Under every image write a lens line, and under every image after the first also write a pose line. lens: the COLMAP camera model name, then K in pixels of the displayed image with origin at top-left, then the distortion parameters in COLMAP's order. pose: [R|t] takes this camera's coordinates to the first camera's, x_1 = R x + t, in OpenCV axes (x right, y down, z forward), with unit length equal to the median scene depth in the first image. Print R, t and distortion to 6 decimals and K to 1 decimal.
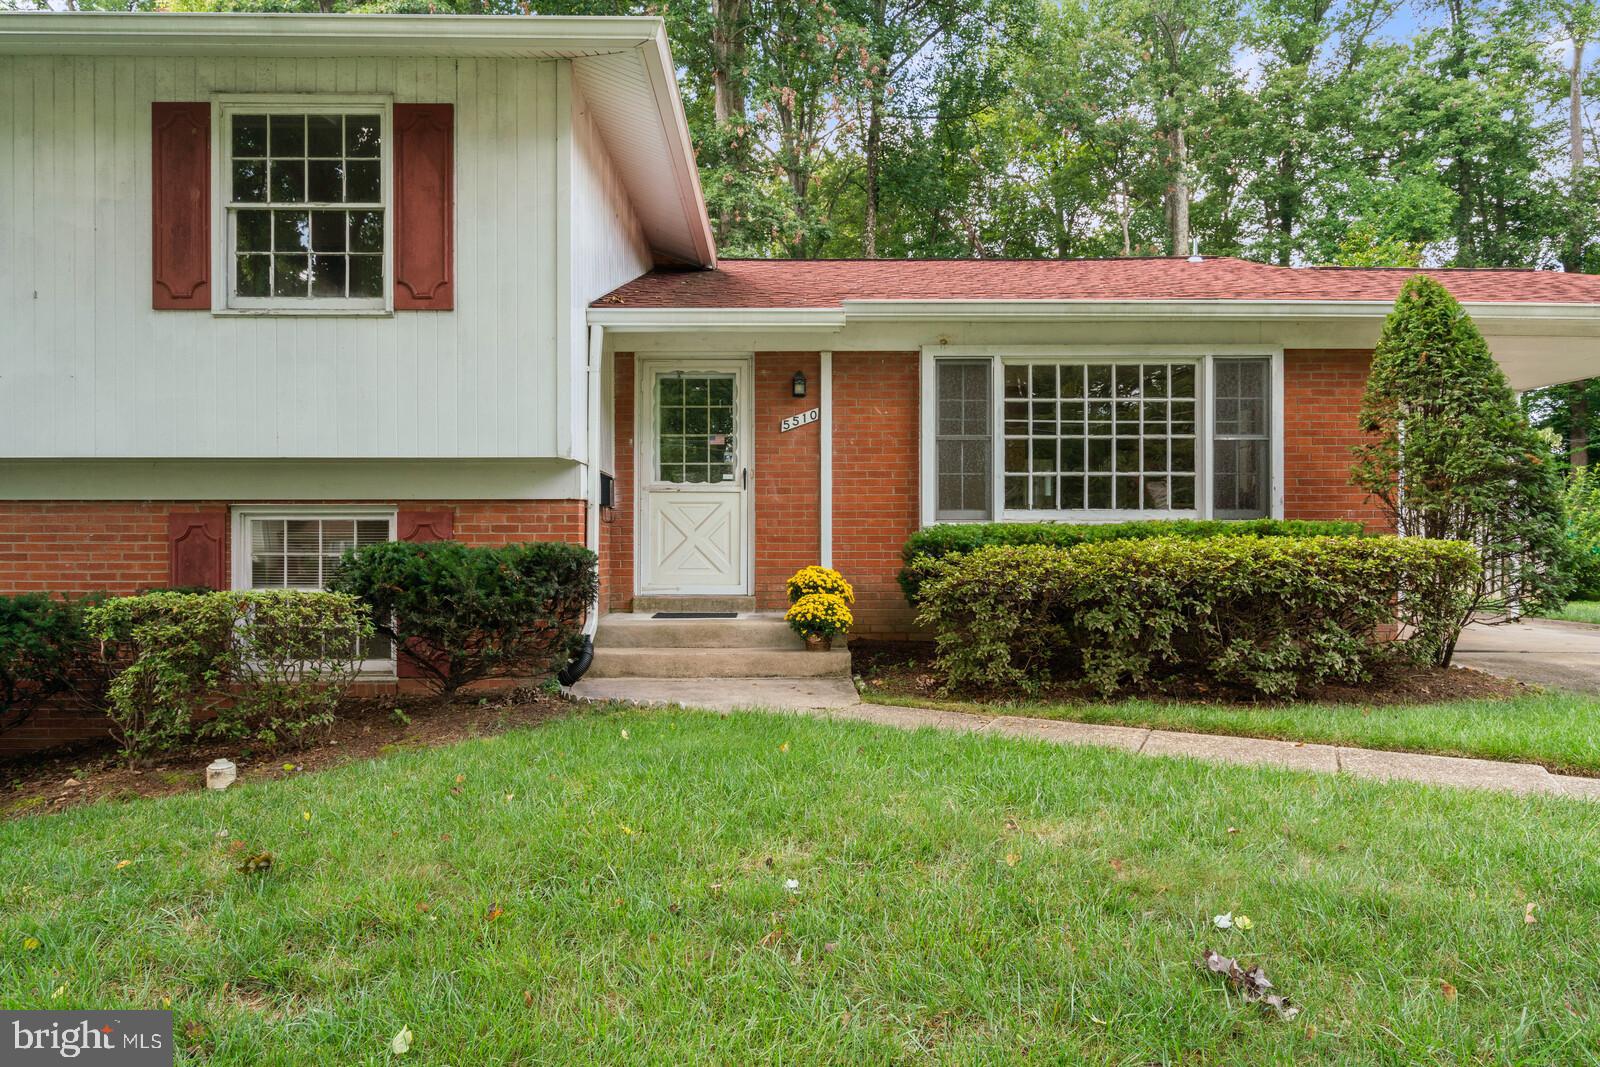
lens RADIAL K [[1076.0, 0, 800.0], [0, 1076.0, 533.5], [0, 0, 1]] dist [0.004368, -0.003924]
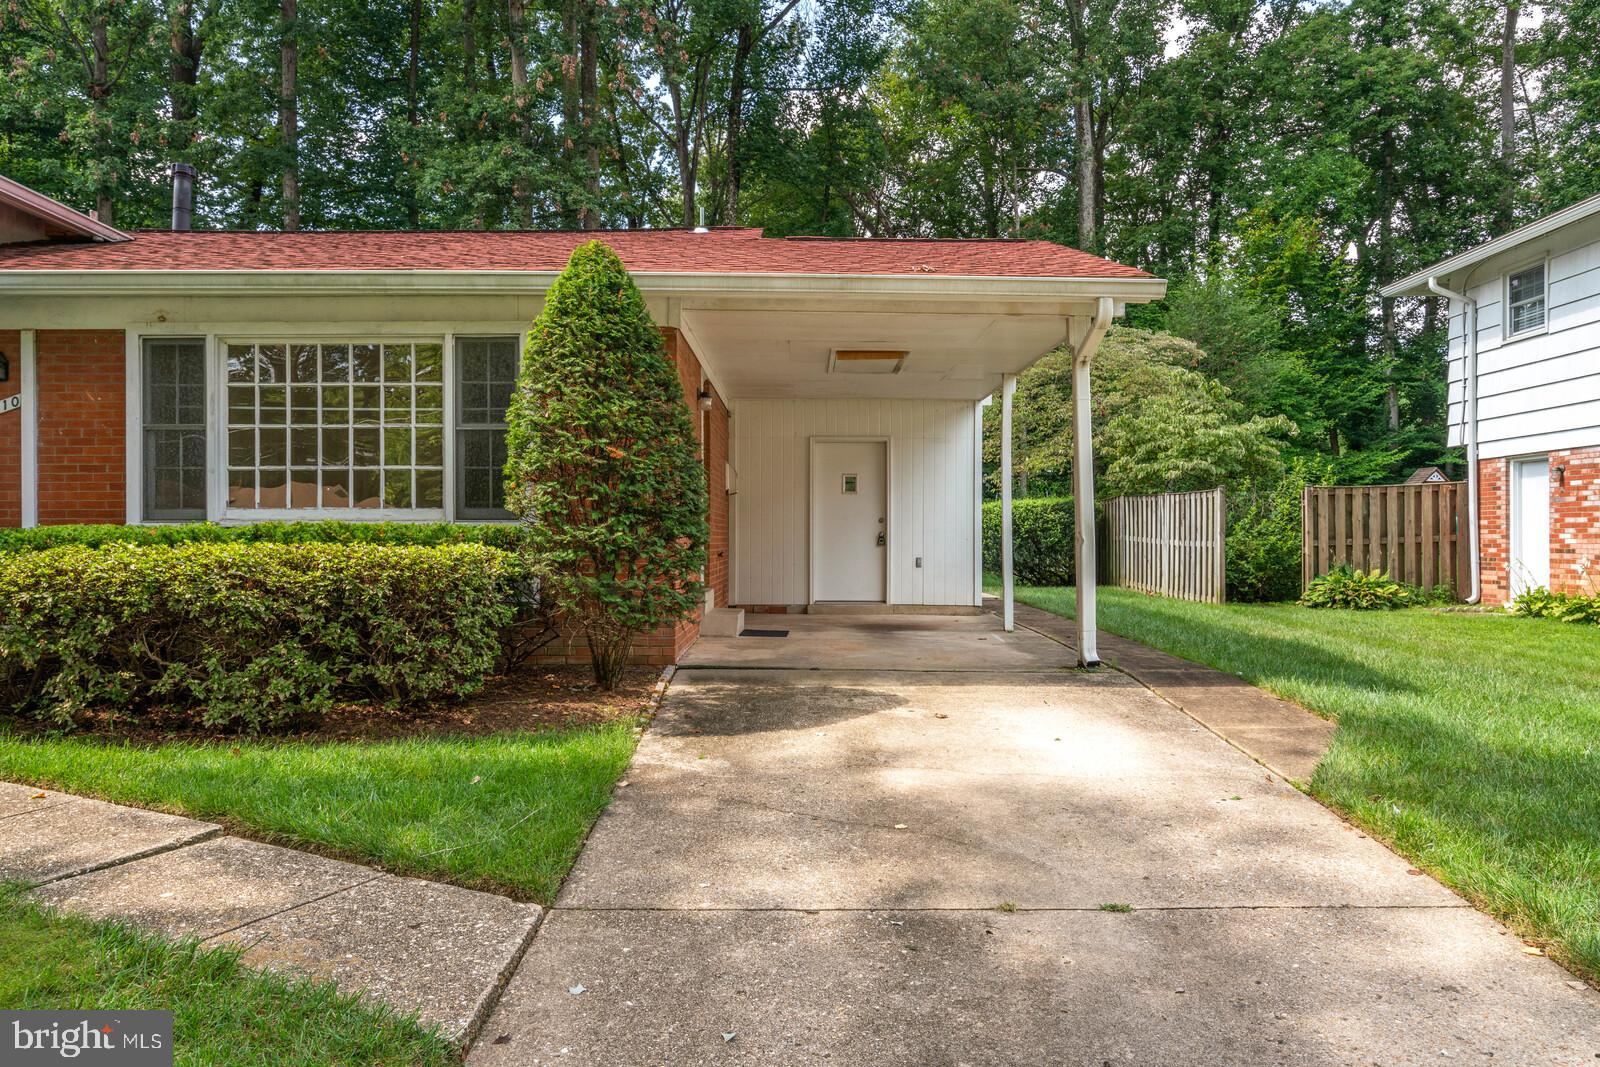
lens RADIAL K [[1107.5, 0, 800.0], [0, 1107.5, 533.5], [0, 0, 1]] dist [0.003019, -0.001973]
pose [[0.999943, -0.000335, -0.010711, 0.673284], [0.000427, 0.999963, 0.008620, -0.009204], [0.010708, -0.008624, 0.999905, 0.092597]]
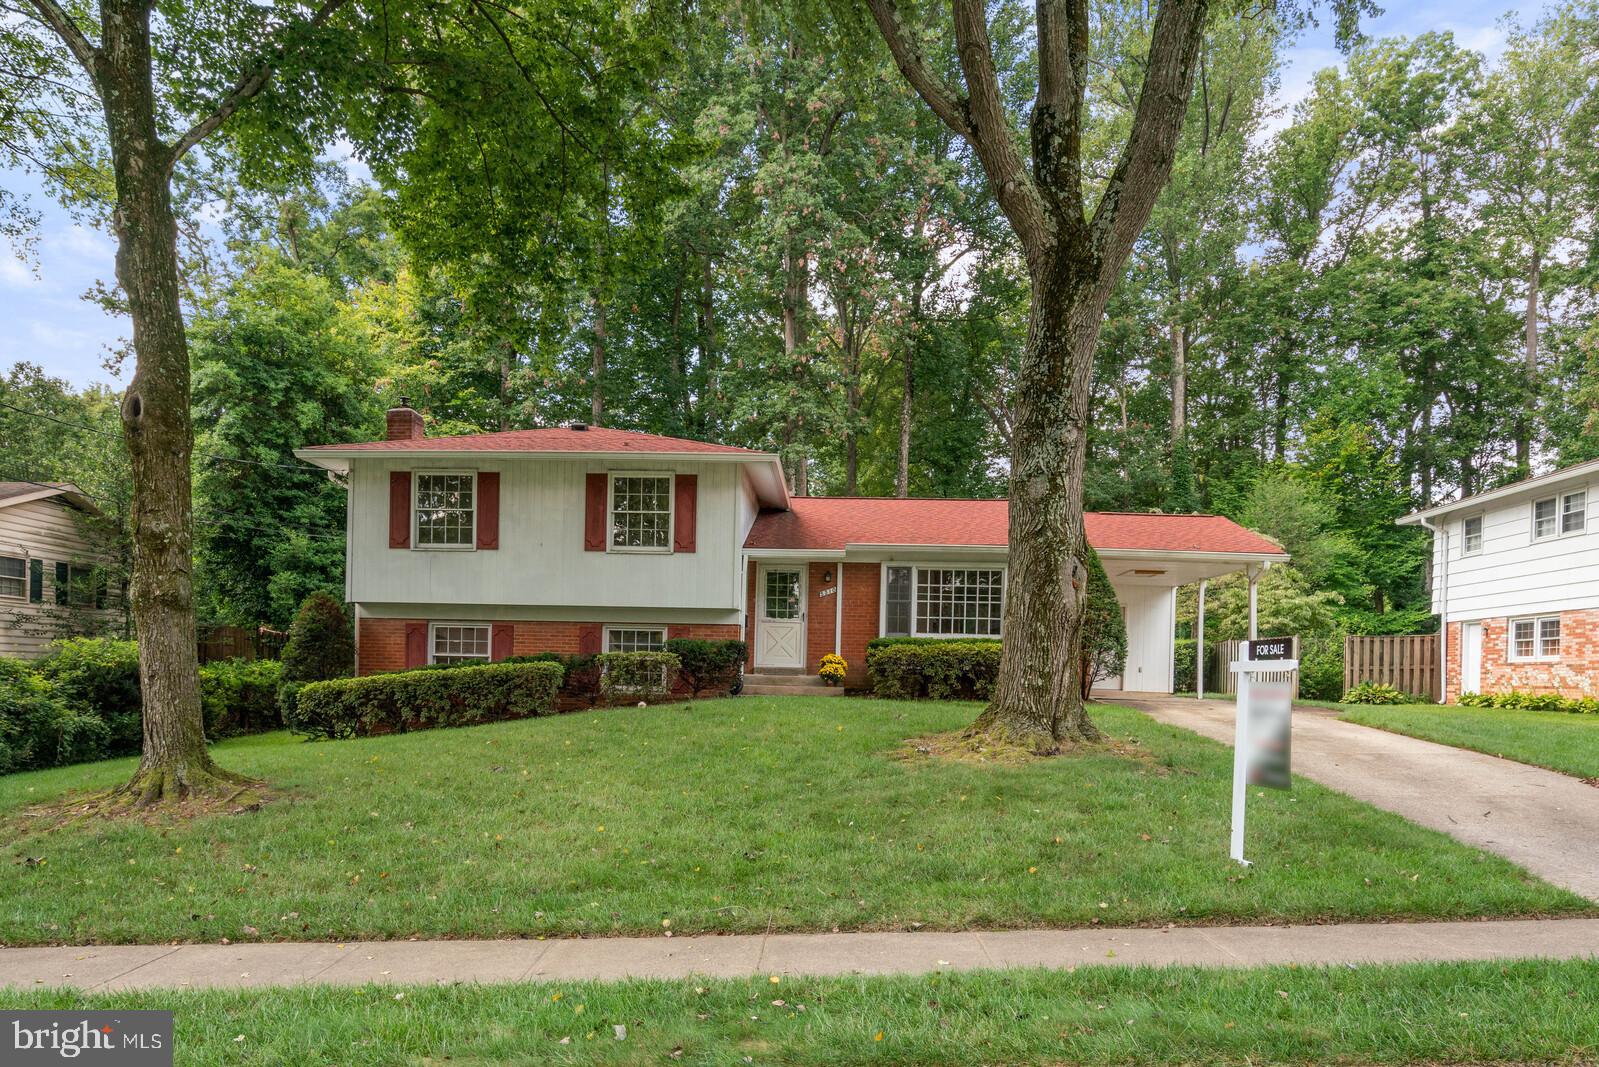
lens RADIAL K [[1105.3, 0, 789.0], [0, 1105.3, 687.1], [0, 0, 1]] dist [-0.008735, -0.000758]
pose [[0.998019, 0.023567, -0.058326, 0.059835], [-0.022437, 0.999549, 0.019956, 0.052288], [0.058770, -0.018608, 0.998098, -1.368486]]
